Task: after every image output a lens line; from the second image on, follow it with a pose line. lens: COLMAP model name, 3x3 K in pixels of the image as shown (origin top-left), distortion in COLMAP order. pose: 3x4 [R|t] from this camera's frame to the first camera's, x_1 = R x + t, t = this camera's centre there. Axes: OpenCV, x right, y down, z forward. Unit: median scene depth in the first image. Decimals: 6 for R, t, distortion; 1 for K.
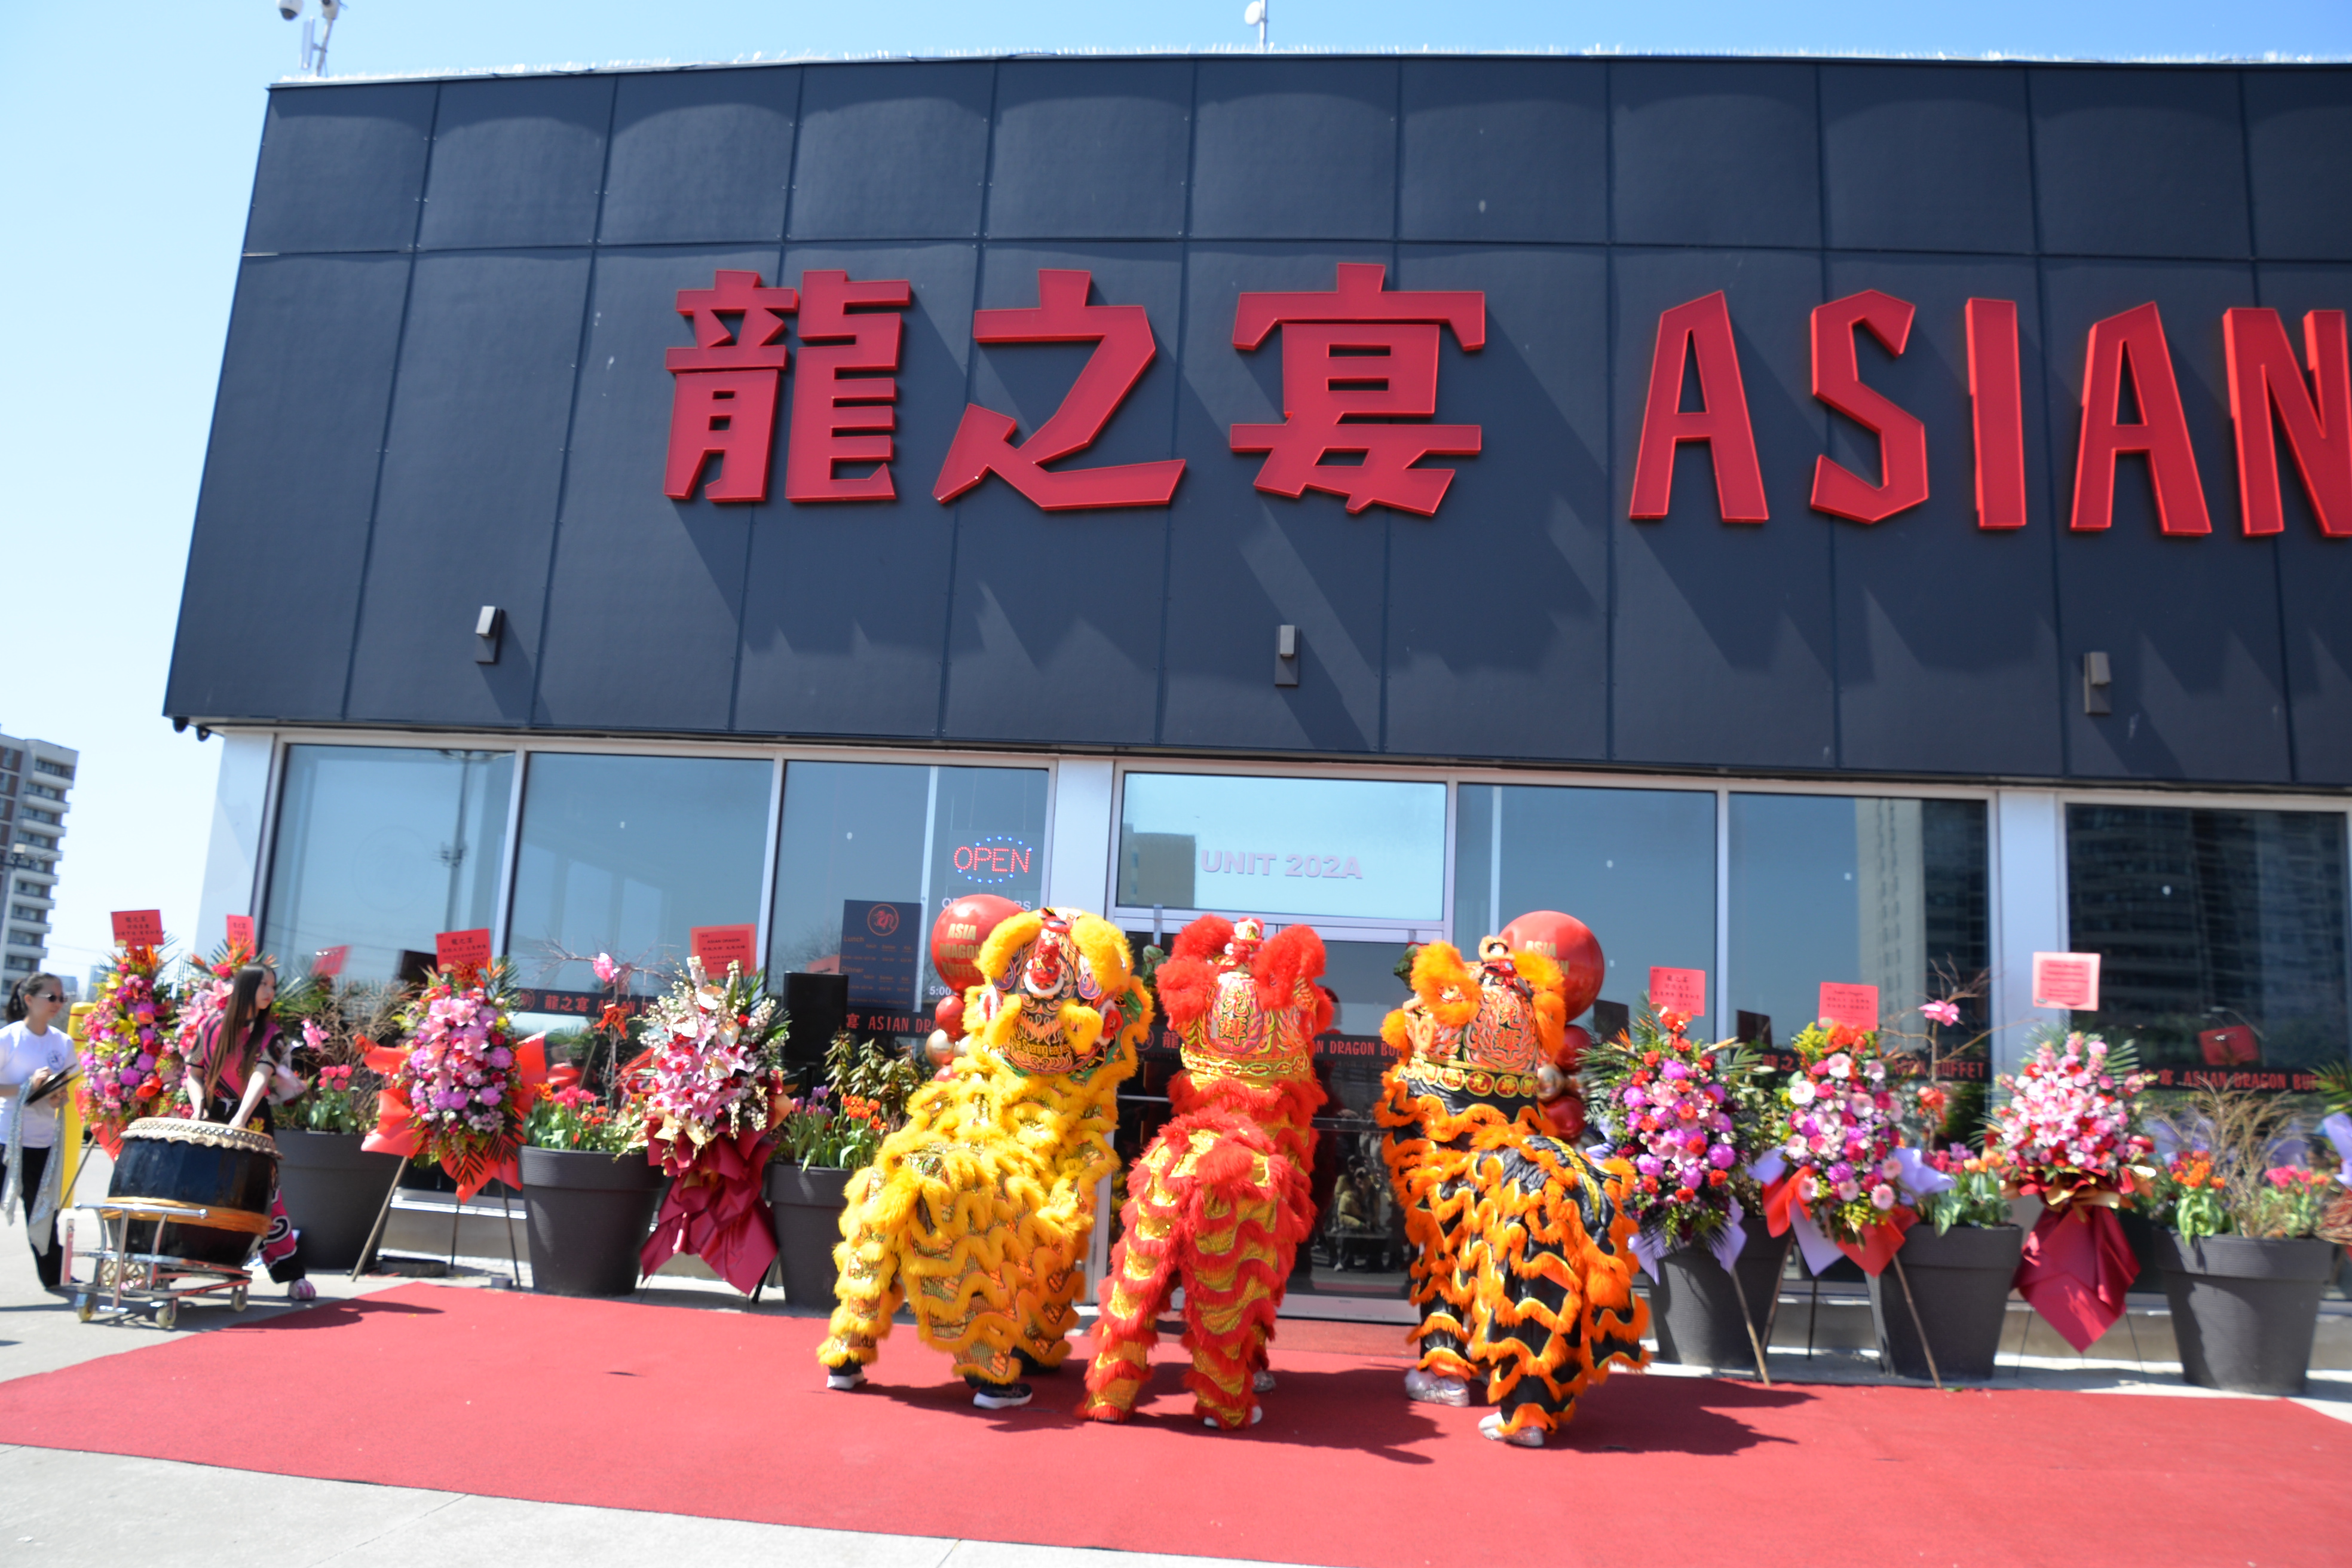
lens RADIAL K [[1811.0, 0, 1178.5], [0, 1811.0, 811.5], [0, 0, 1]] dist [-0.150238, 0.096822]
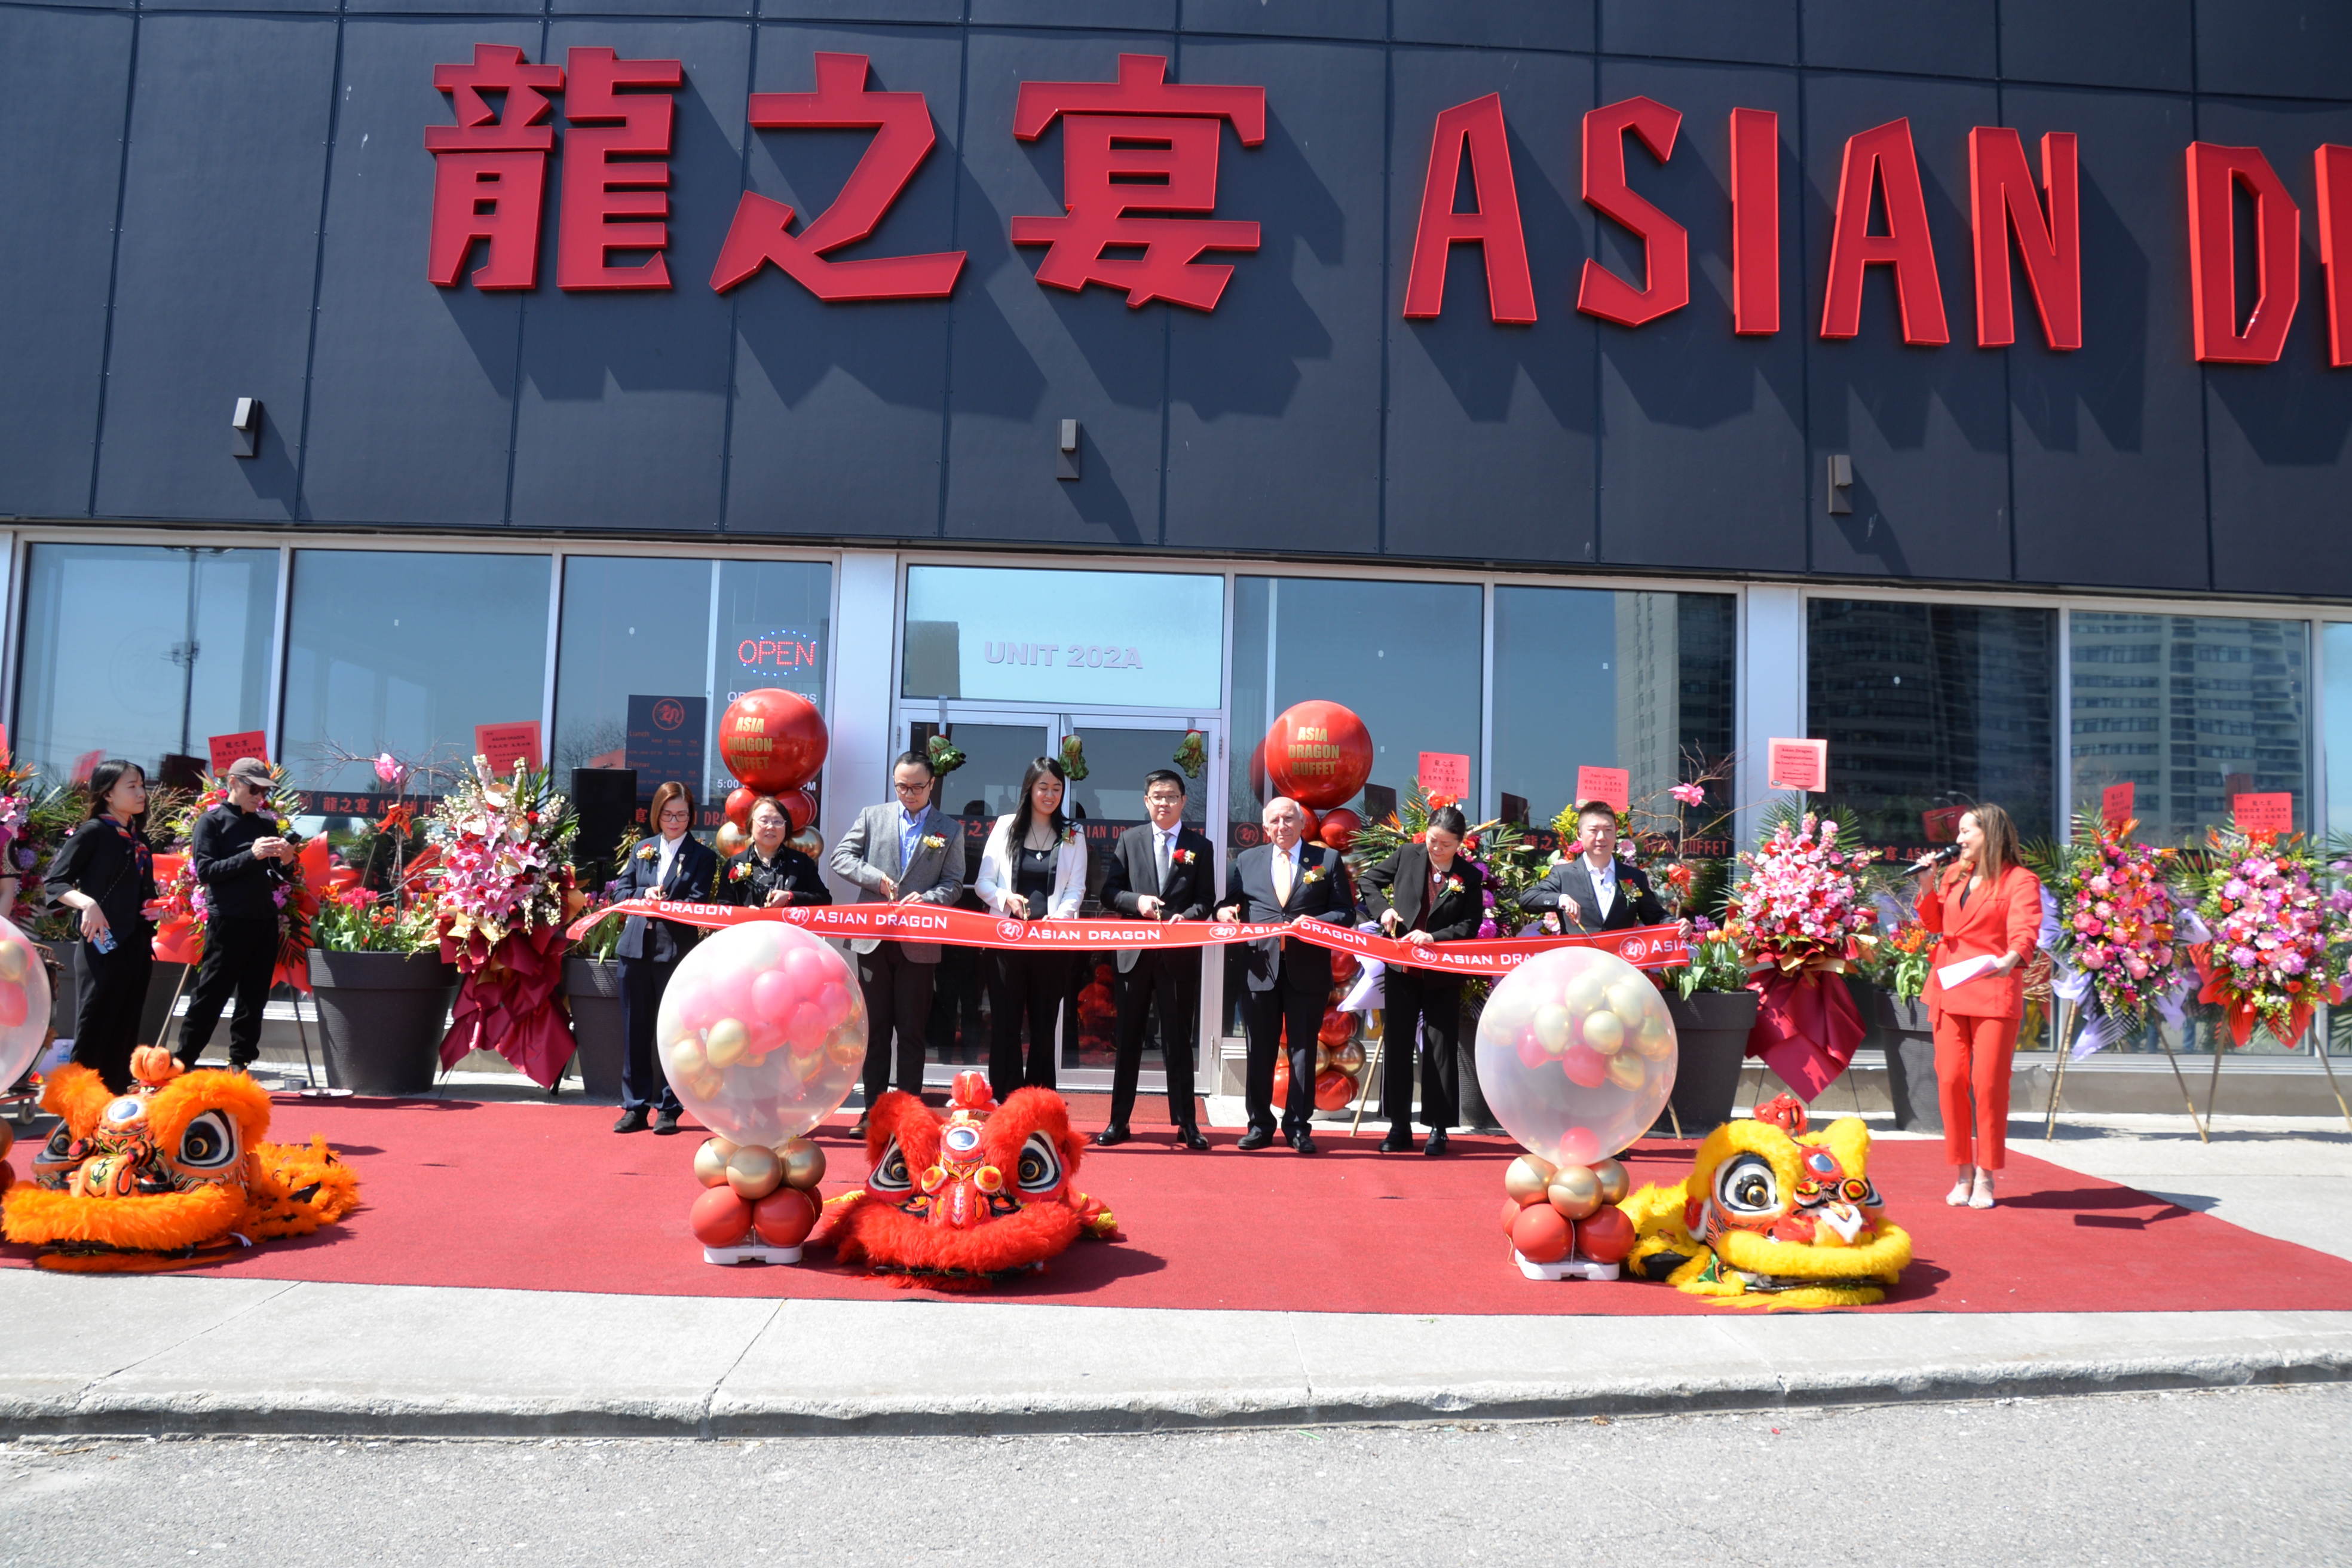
lens RADIAL K [[1811.0, 0, 1178.9], [0, 1811.0, 810.4], [0, 0, 1]] dist [-0.150238, 0.096822]
pose [[0.991900, -0.015825, 0.126035, -0.008781], [0.001100, 0.993242, 0.116056, -0.002103], [-0.127020, -0.114977, 0.985214, -0.024399]]
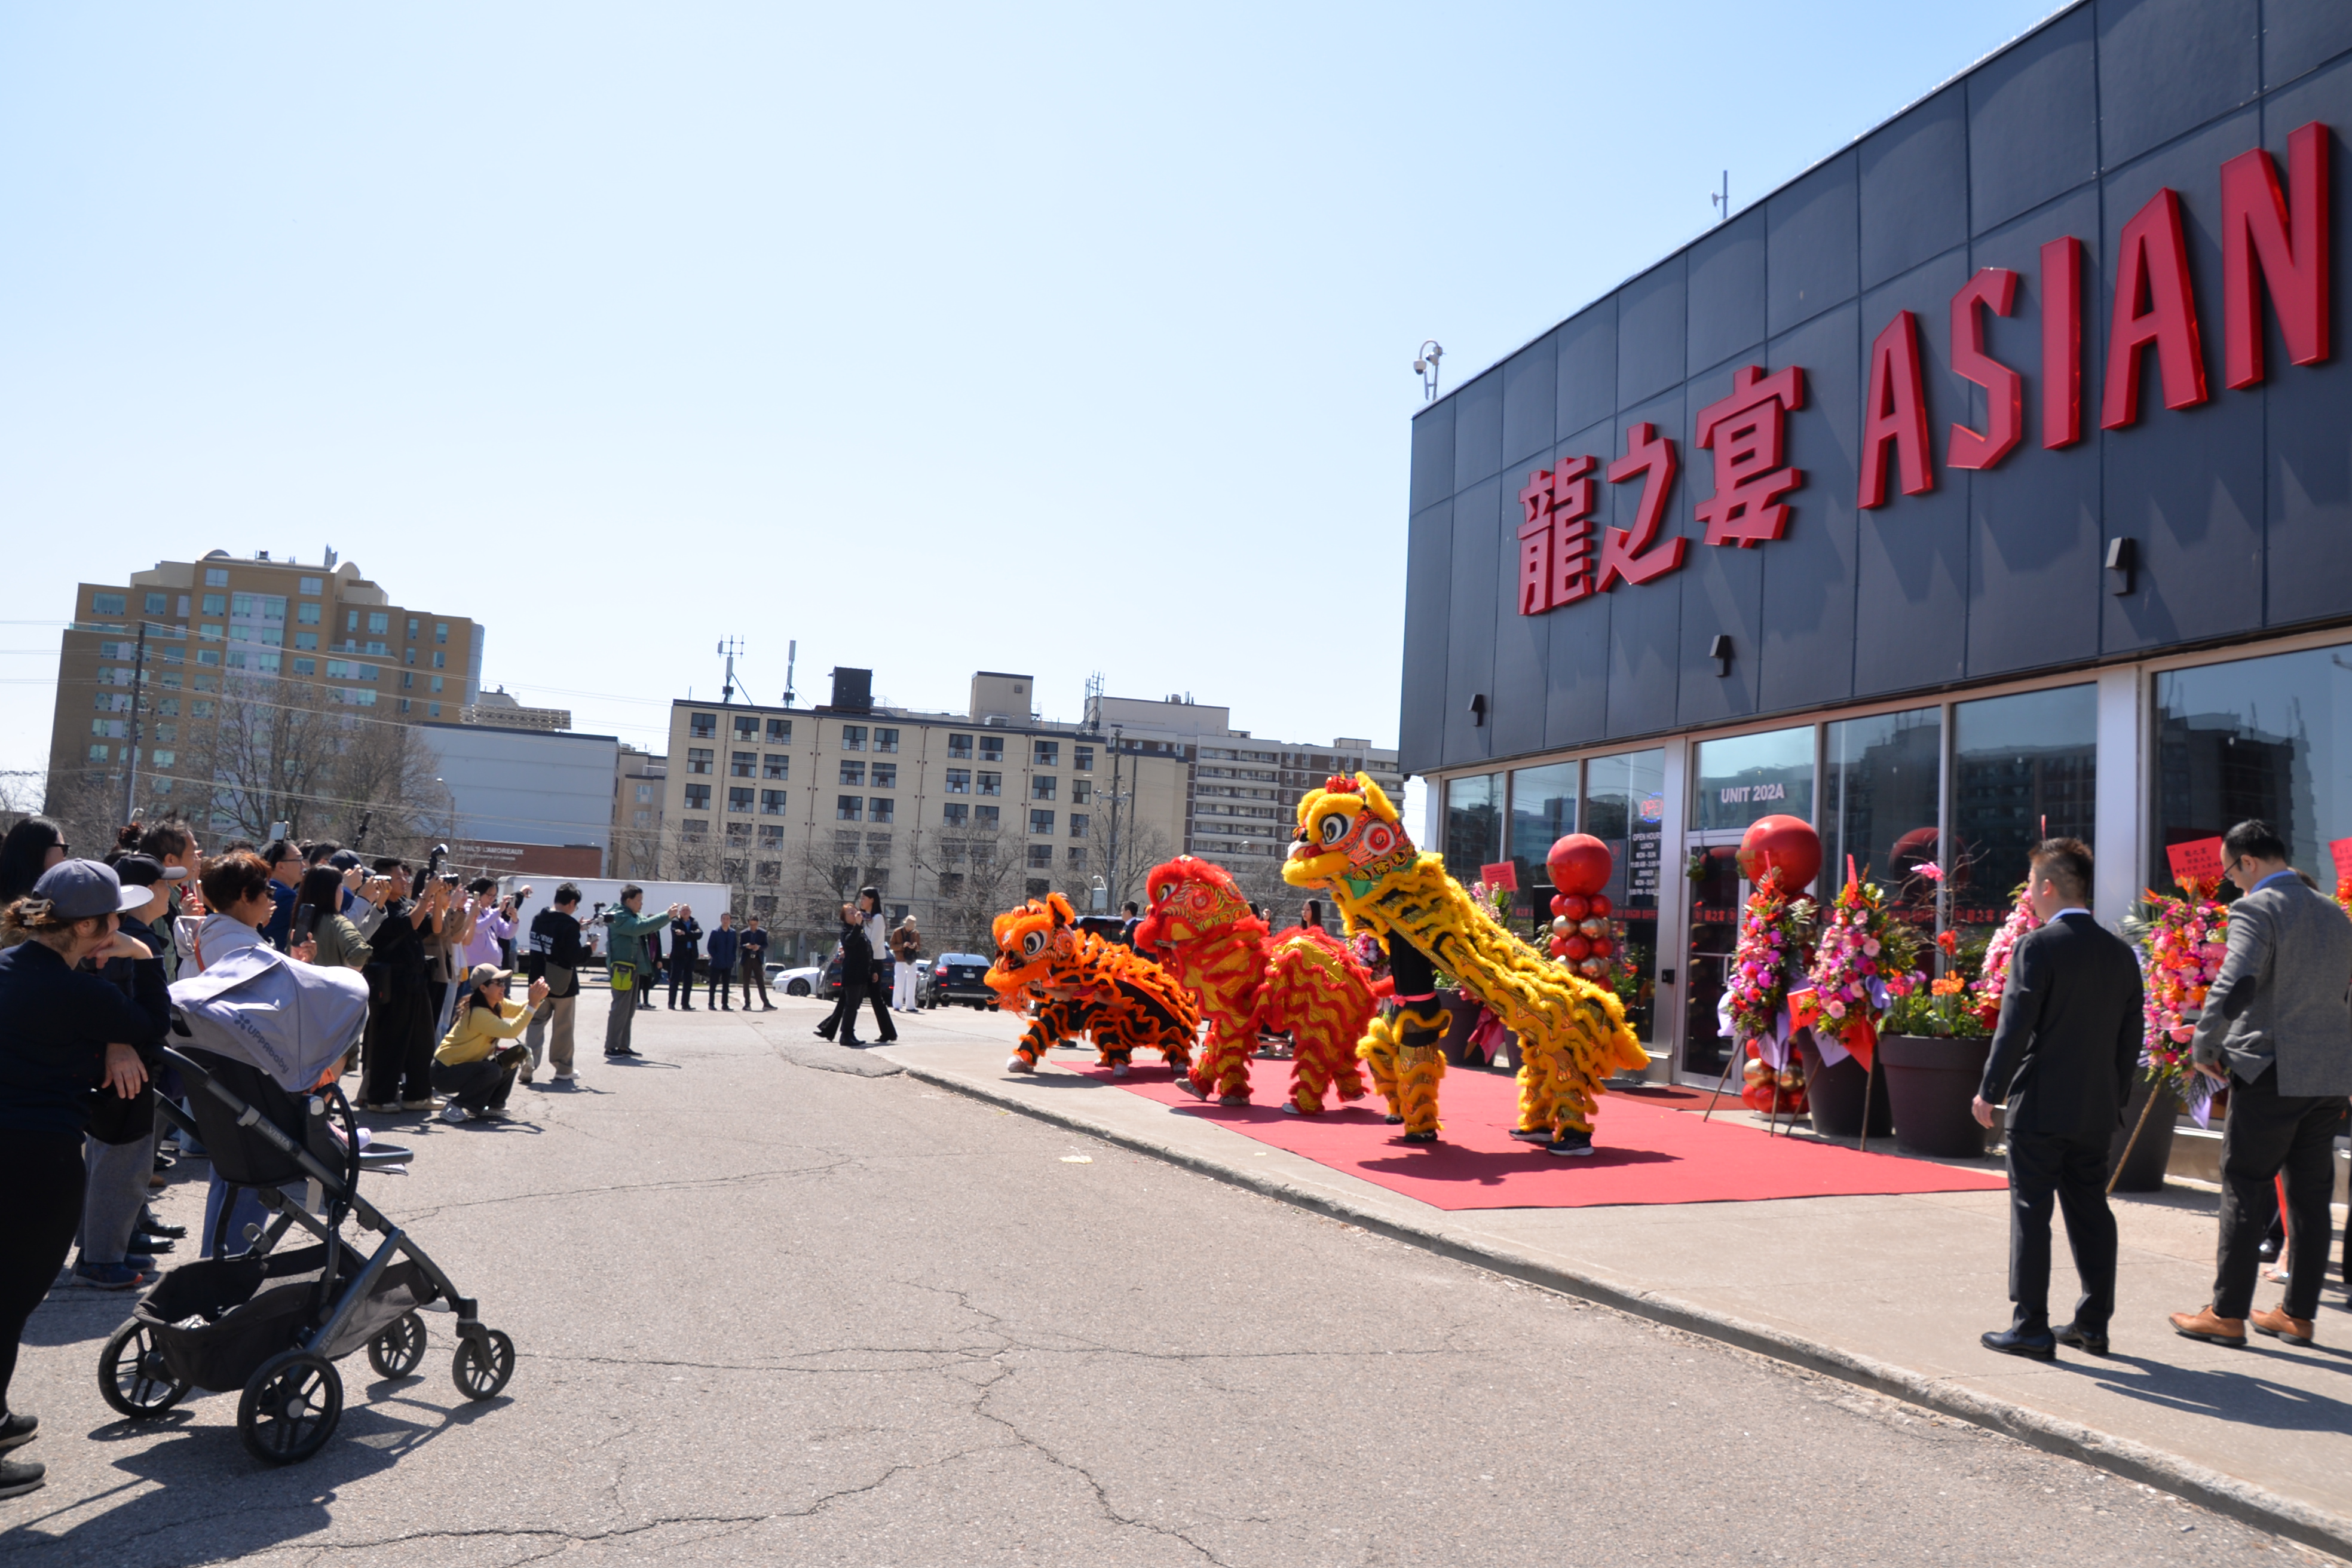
lens RADIAL K [[1811.0, 0, 1176.1], [0, 1811.0, 783.6], [0, 0, 1]] dist [-0.150238, 0.096822]
pose [[0.379419, -0.109080, -0.918772, 1.226008], [0.143418, 0.987957, -0.058068, 0.039534], [0.914042, -0.109736, 0.390494, -0.005256]]
